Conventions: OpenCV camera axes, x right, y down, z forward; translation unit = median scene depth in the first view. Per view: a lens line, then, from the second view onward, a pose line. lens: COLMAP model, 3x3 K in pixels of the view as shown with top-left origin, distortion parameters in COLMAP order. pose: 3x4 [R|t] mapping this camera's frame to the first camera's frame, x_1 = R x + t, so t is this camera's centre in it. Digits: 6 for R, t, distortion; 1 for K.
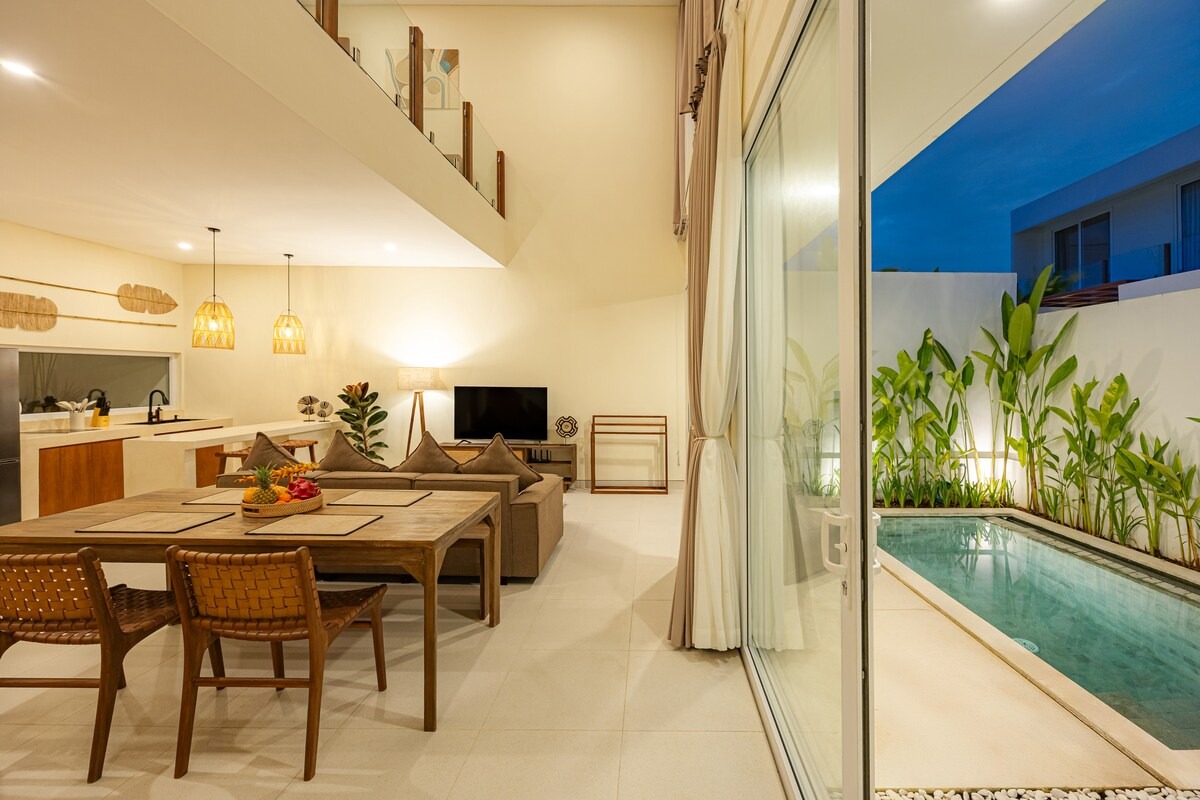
lens RADIAL K [[481.3, 0, 645.8], [0, 481.3, 372.2], [0, 0, 1]] dist [0.001168, -0.000956]
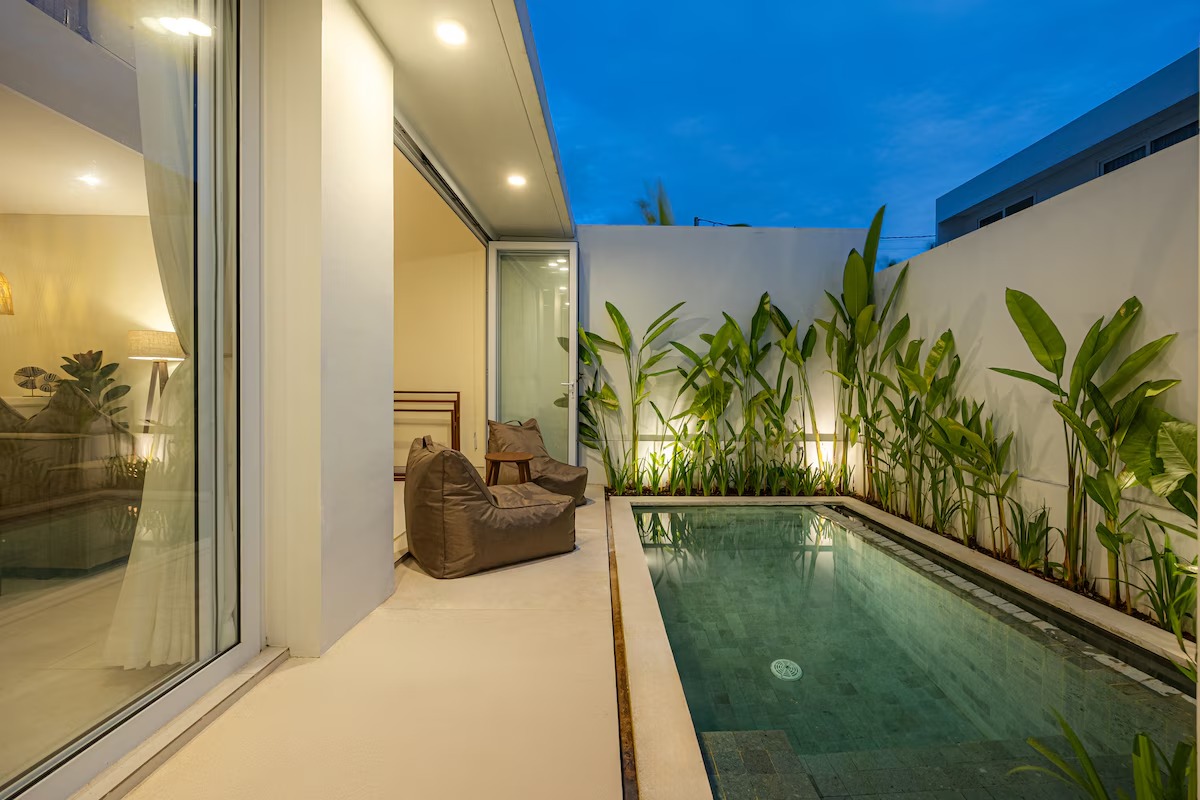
lens RADIAL K [[481.3, 0, 605.4], [0, 481.3, 391.8], [0, 0, 1]] dist [0.001168, -0.000956]
pose [[0.999847, 0.001953, 0.017400, 0.324874], [-0.002387, 0.999685, 0.024968, 0.077214], [-0.017345, -0.025005, 0.999537, 0.153274]]
